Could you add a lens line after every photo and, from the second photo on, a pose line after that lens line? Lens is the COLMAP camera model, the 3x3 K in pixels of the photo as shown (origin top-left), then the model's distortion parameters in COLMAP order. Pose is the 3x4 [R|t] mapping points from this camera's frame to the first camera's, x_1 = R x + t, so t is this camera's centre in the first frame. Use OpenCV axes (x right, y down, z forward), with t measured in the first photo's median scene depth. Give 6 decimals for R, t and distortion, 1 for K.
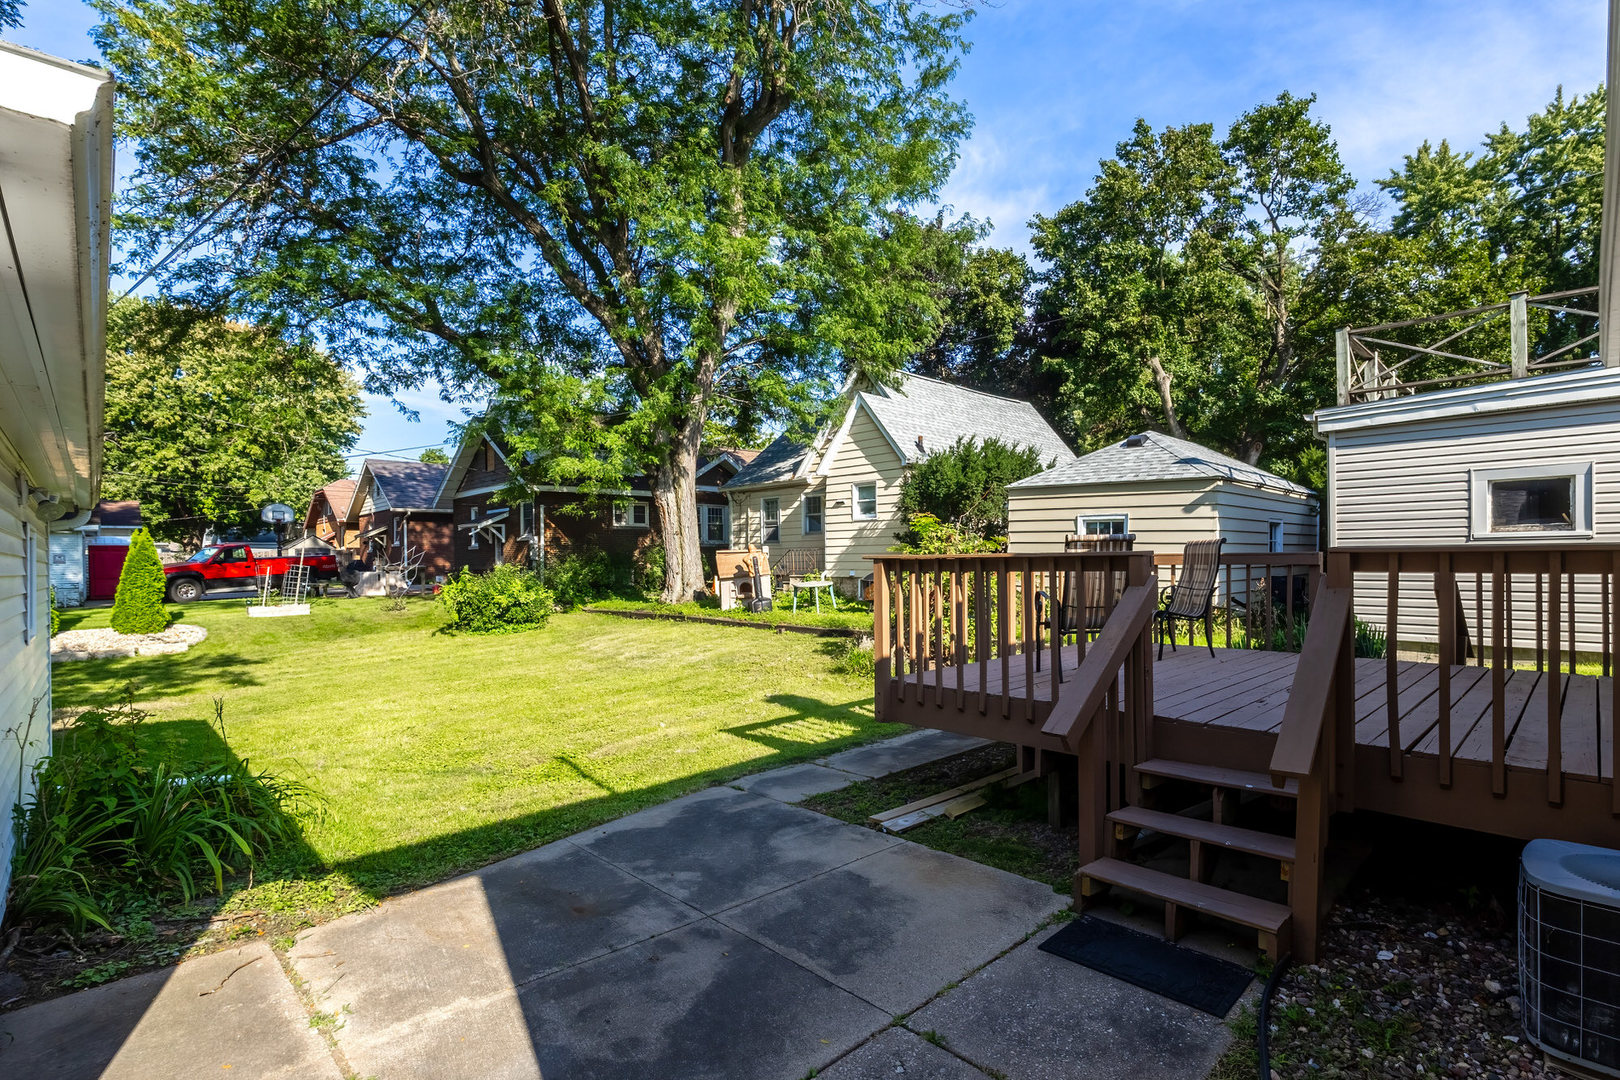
lens RADIAL K [[767.0, 0, 810.7], [0, 767.0, 569.1], [0, 0, 1]] dist [-0.001441, -0.000121]
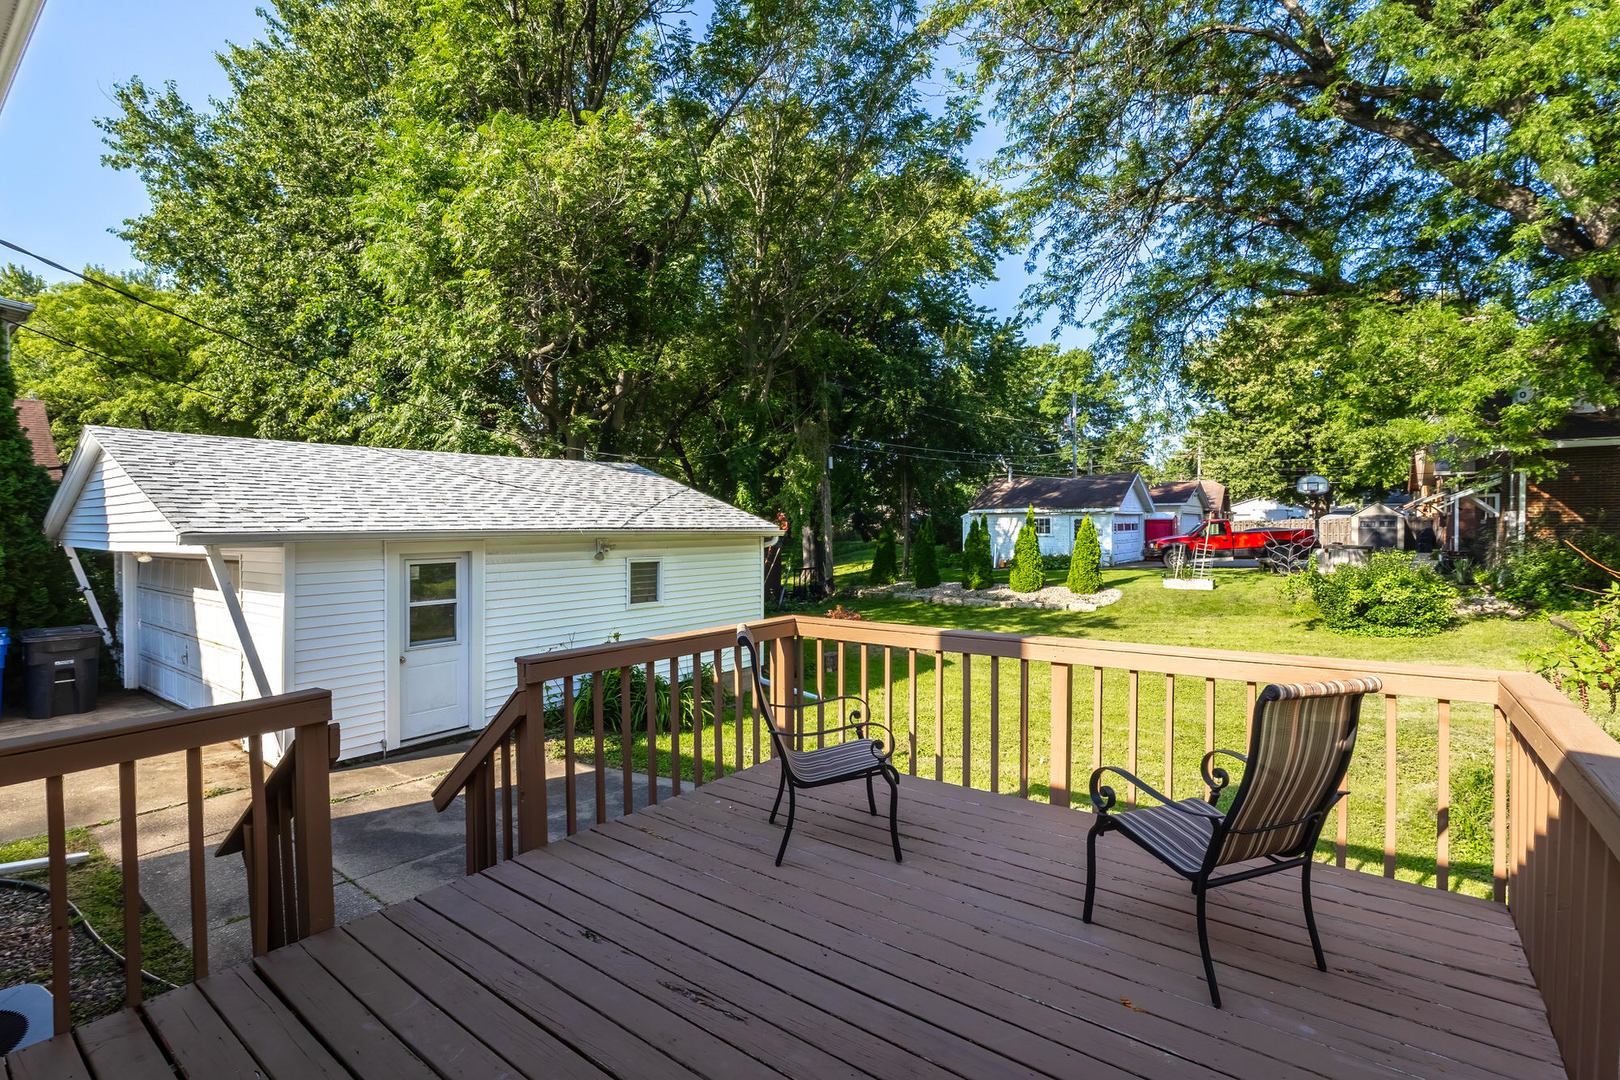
lens RADIAL K [[743.7, 0, 803.0], [0, 743.7, 547.1], [0, 0, 1]] dist [-0.003066, -0.000466]
pose [[0.181567, 0.041342, -0.982509, 0.117904], [-0.007958, 0.999145, 0.040571, -0.016886], [0.983346, 0.000452, 0.181741, 0.101725]]
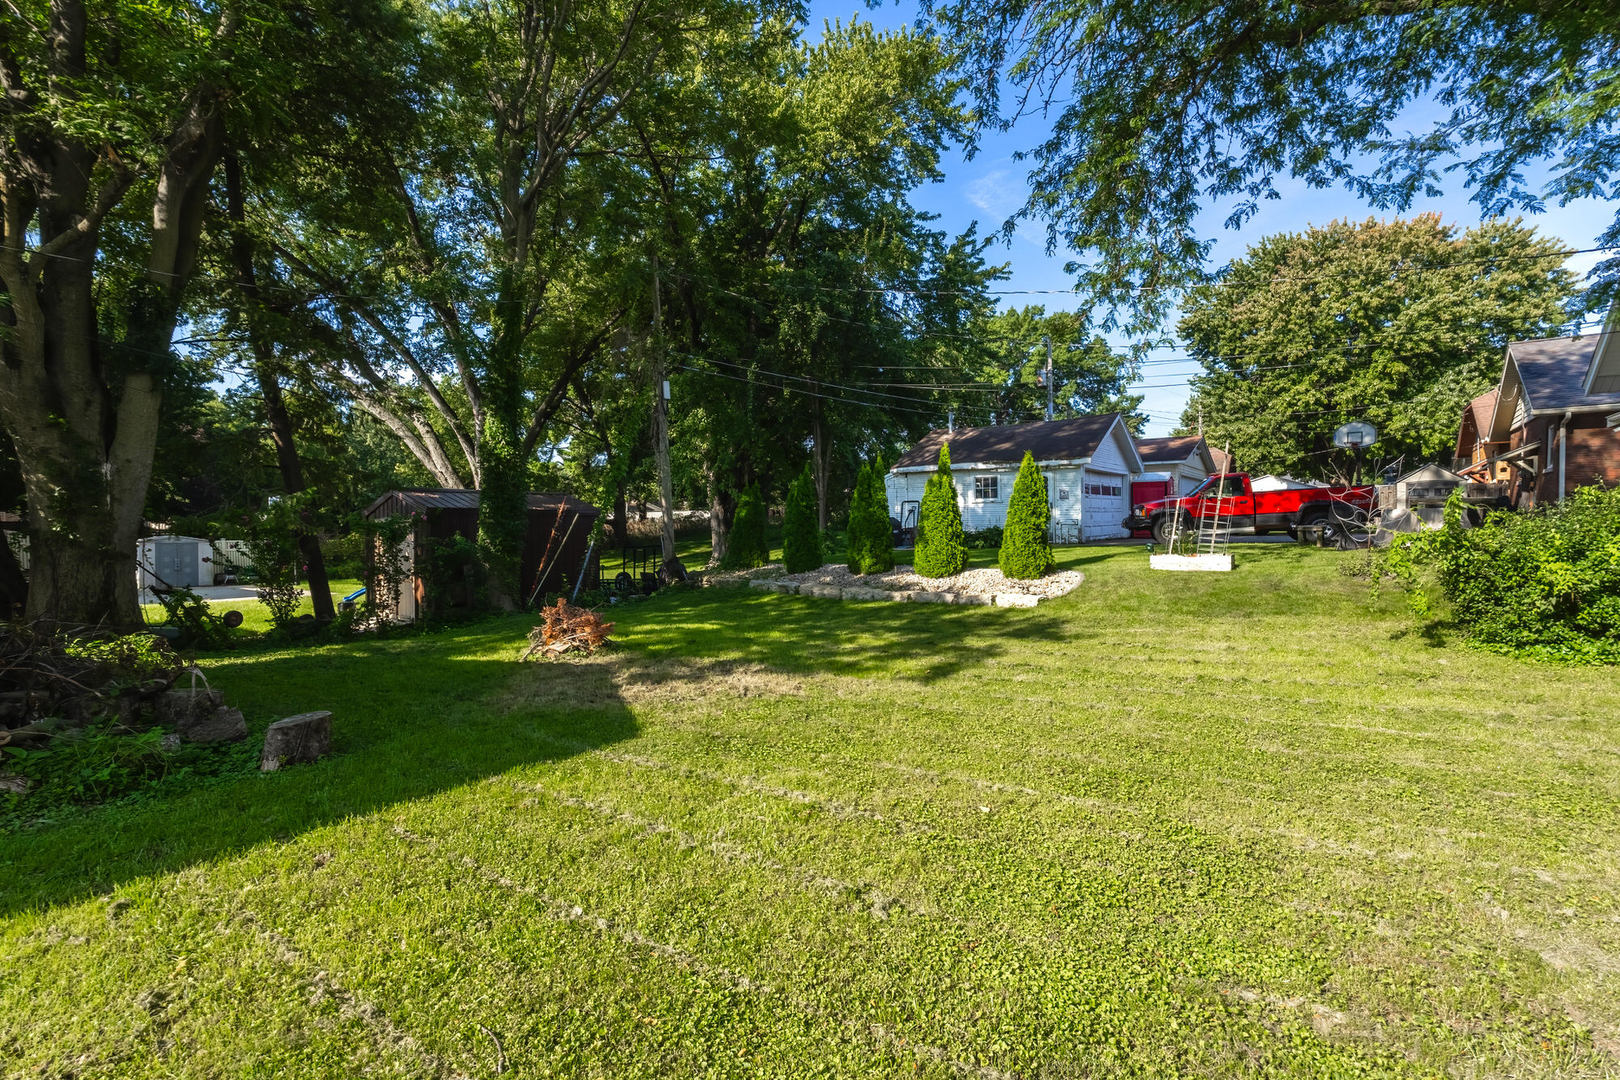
lens RADIAL K [[745.5, 0, 810.0], [0, 745.5, 540.0], [0, 0, 1]] dist [-0.000043, 0.000340]
pose [[0.191841, 0.040388, -0.980595, -0.043418], [-0.005946, 0.999182, 0.039990, 0.004136], [0.981408, -0.001841, 0.191924, 0.226314]]
